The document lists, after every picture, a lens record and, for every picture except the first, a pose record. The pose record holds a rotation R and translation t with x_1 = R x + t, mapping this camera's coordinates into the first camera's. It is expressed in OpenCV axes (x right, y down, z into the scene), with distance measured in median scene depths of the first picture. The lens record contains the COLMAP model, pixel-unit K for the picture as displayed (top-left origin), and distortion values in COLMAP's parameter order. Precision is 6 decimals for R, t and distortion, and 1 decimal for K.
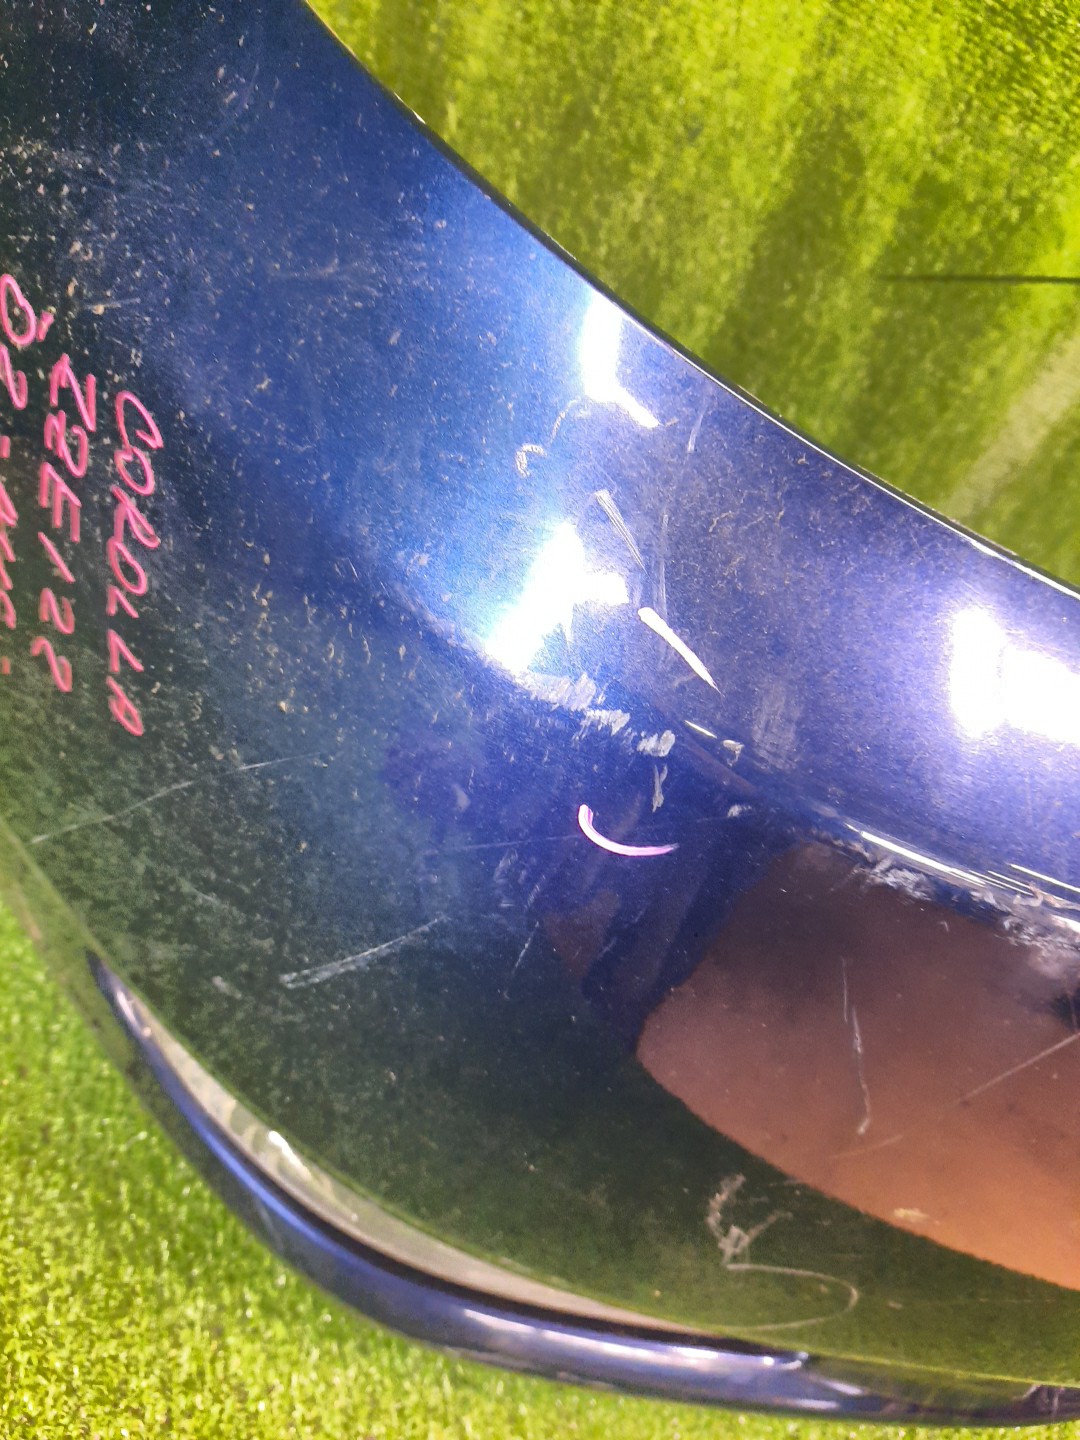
lens RADIAL K [[1068.6, 0, 540.0], [0, 1068.6, 720.0], [0, 0, 1]] dist [-0.034075, -0.006945]
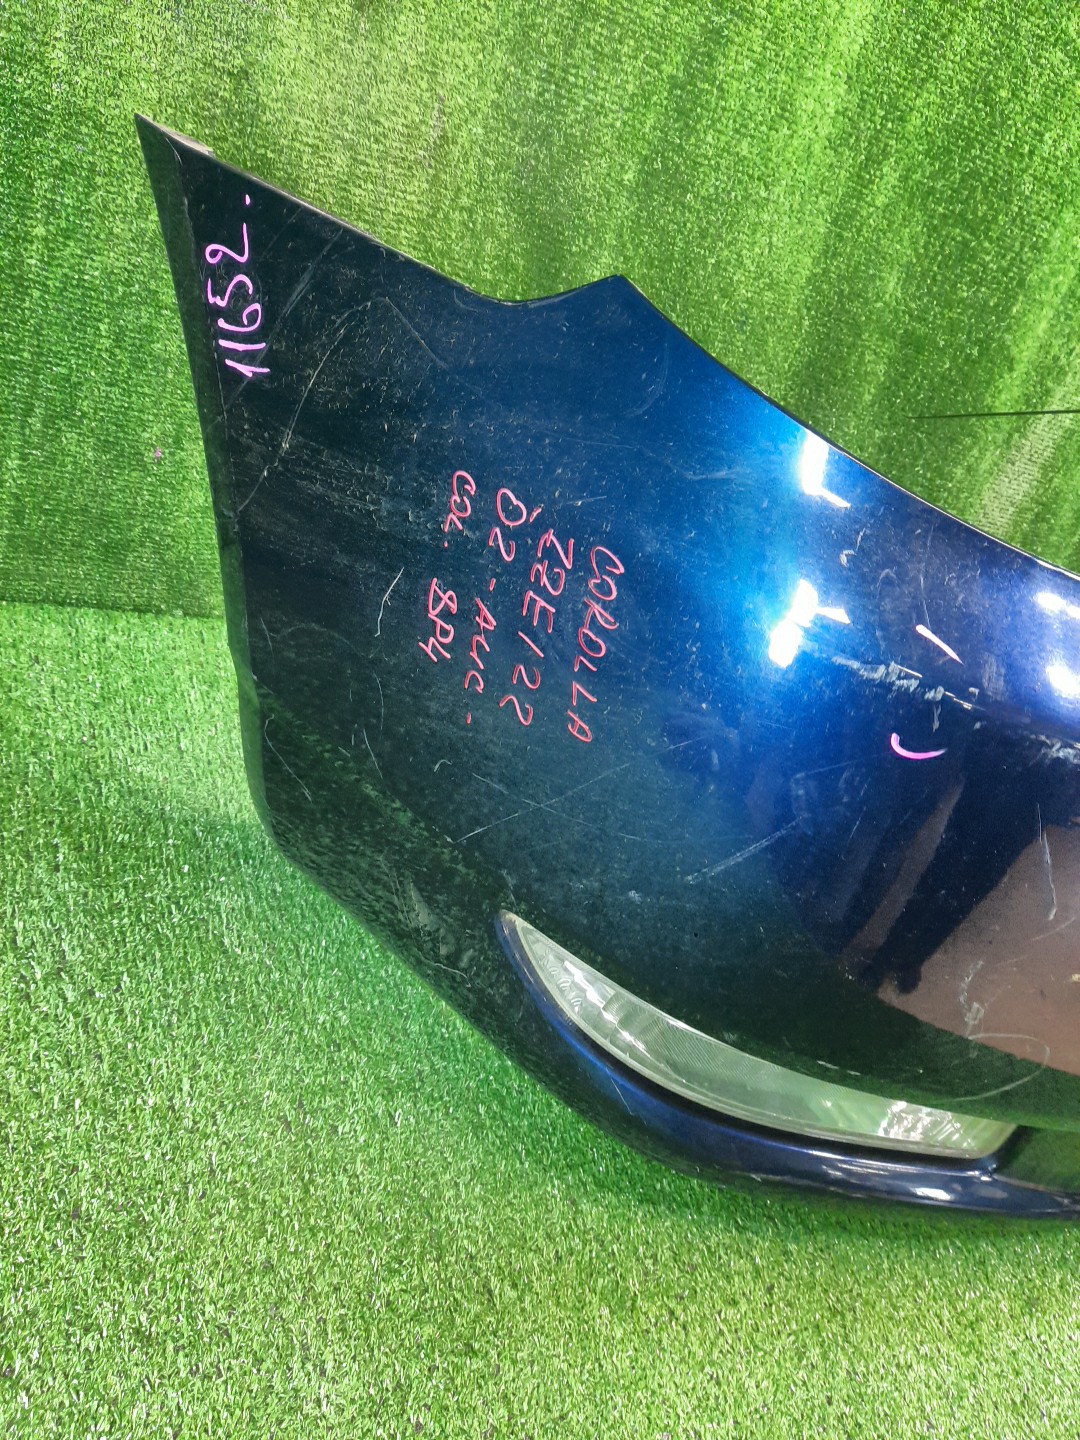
lens RADIAL K [[1063.9, 0, 494.4], [0, 1063.9, 723.4], [0, 0, 1]] dist [0.038887, -0.151225]
pose [[0.994733, -0.102304, 0.006368, -0.574408], [0.102385, 0.988713, -0.109383, 0.167438], [0.004894, 0.109459, 0.993979, -0.754070]]
